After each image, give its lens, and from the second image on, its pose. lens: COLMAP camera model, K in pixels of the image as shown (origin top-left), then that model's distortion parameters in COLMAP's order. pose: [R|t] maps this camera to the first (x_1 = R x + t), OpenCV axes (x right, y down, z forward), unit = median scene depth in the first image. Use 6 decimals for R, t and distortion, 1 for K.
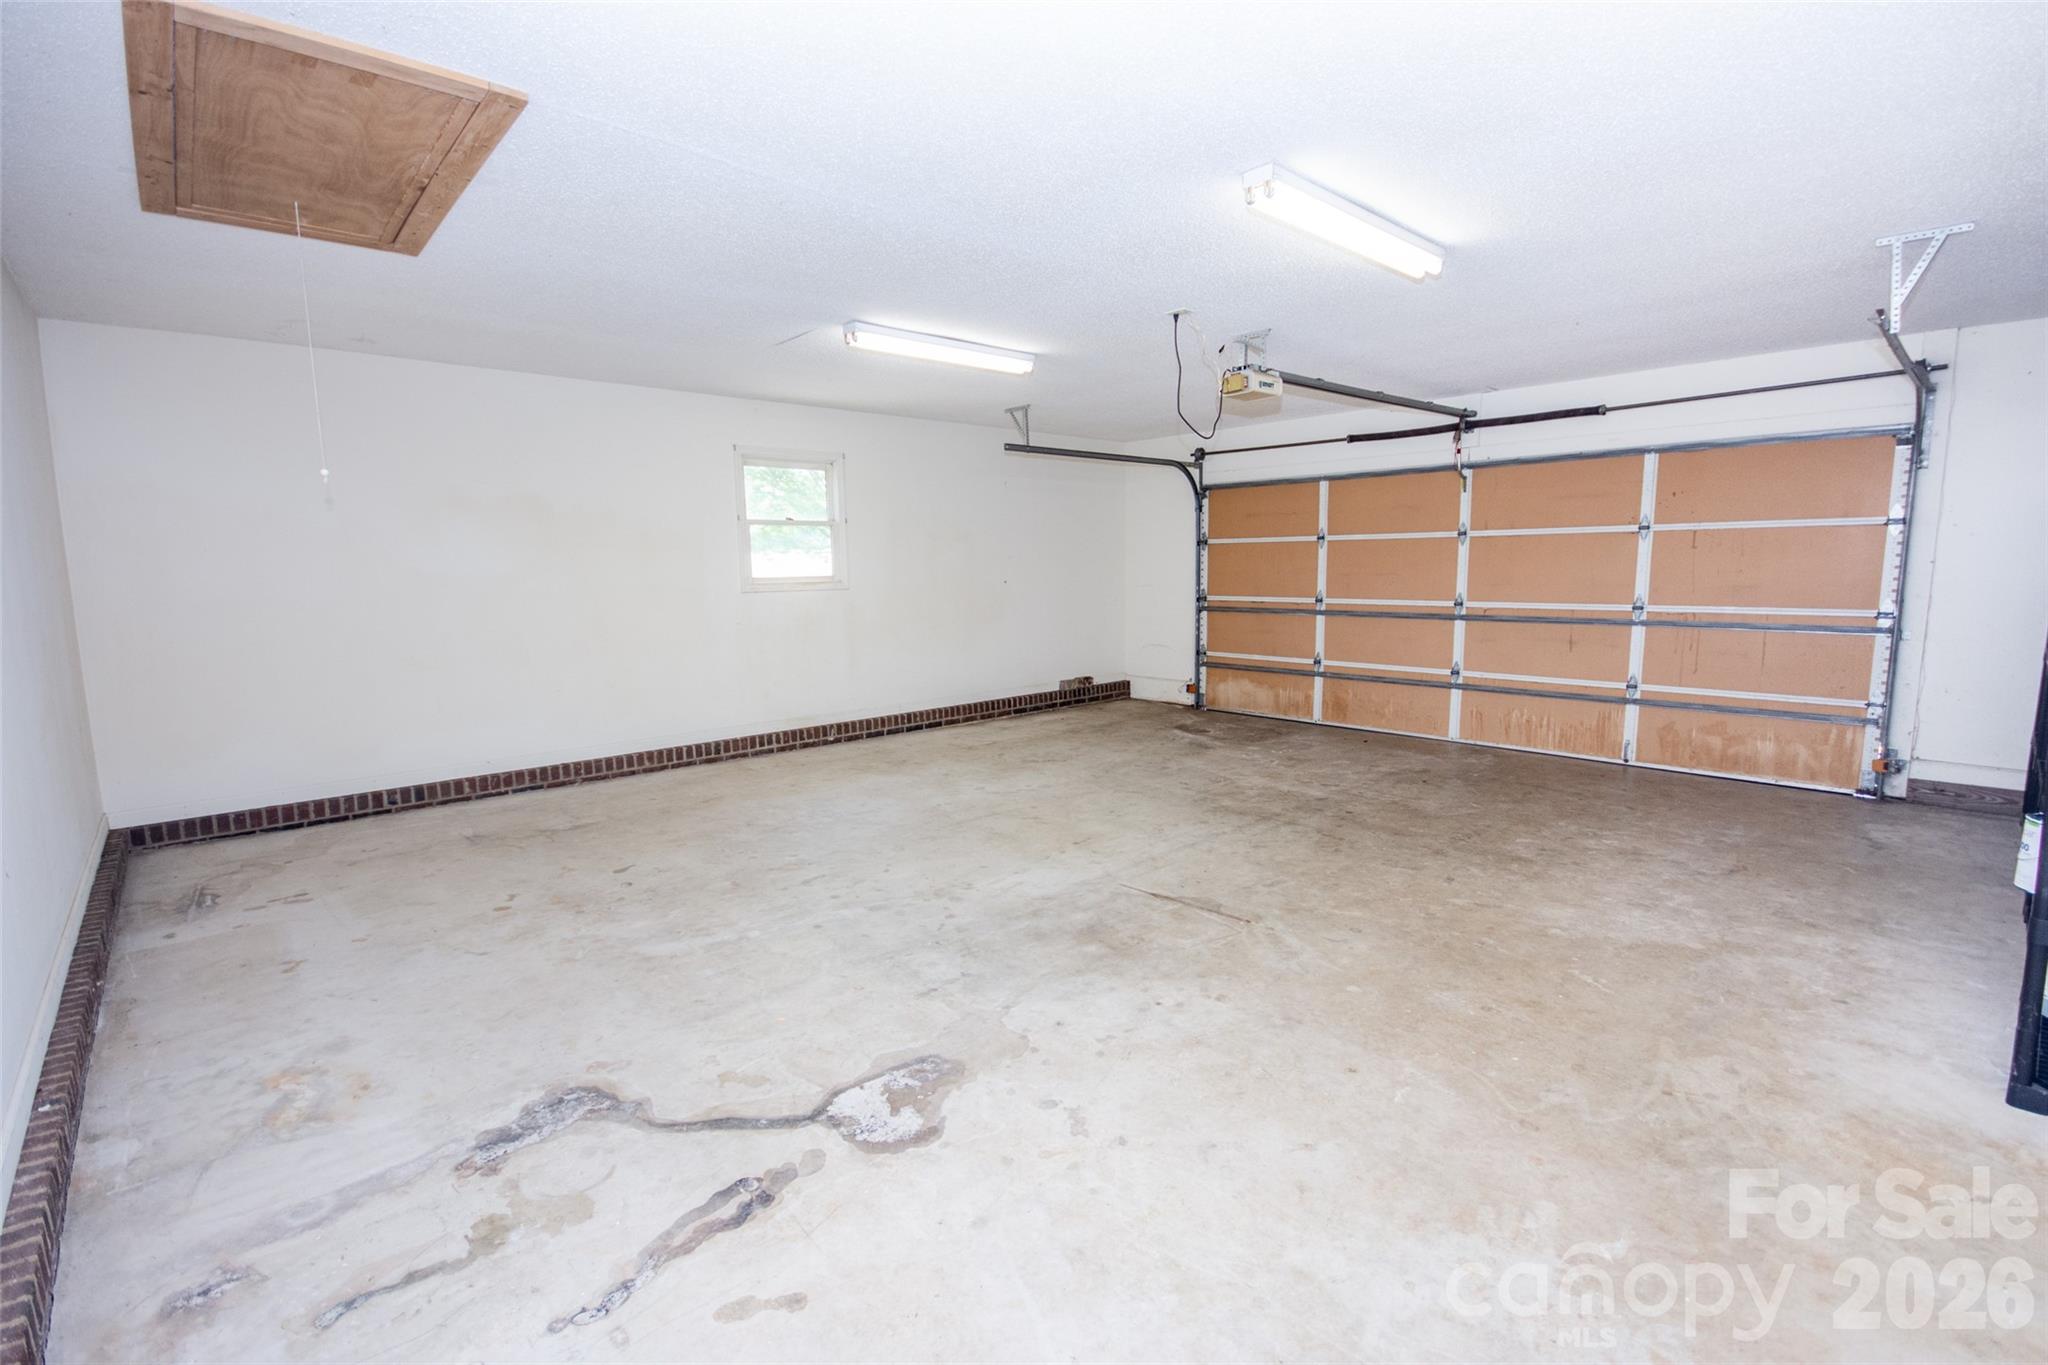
lens RADIAL K [[918.7, 0, 1027.3], [0, 918.7, 686.1], [0, 0, 1]] dist [0.008757, -0.015292]
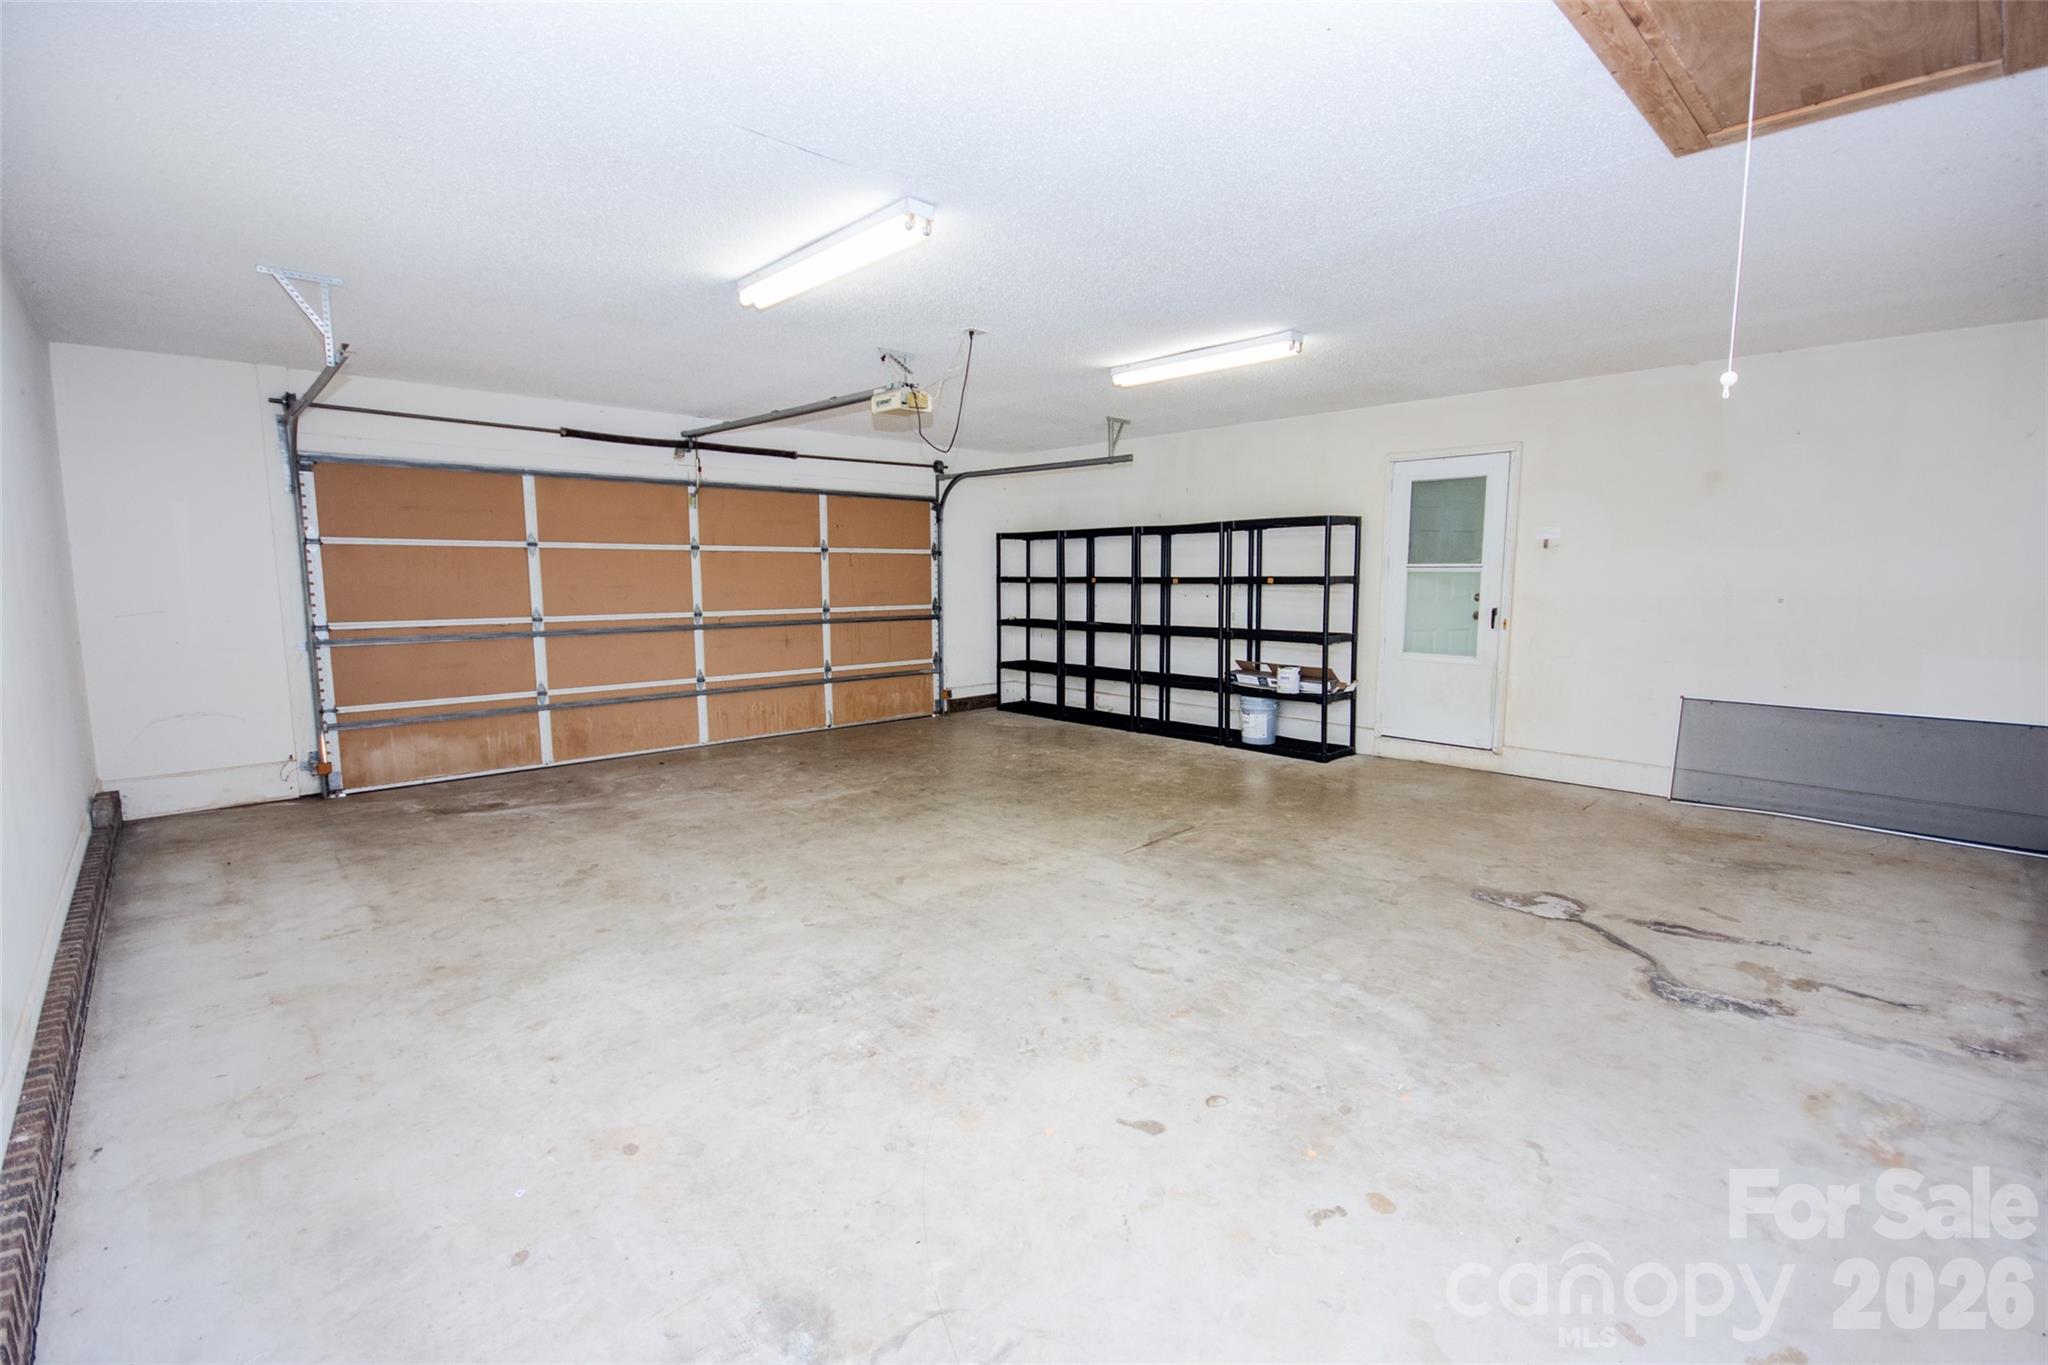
lens RADIAL K [[918.7, 0, 1027.3], [0, 918.7, 686.1], [0, 0, 1]] dist [0.008757, -0.015292]
pose [[-0.024426, -0.110819, 0.993540, -1.056711], [0.132926, 0.984652, 0.113096, -0.138924], [-0.990825, 0.134830, -0.009321, 1.161333]]
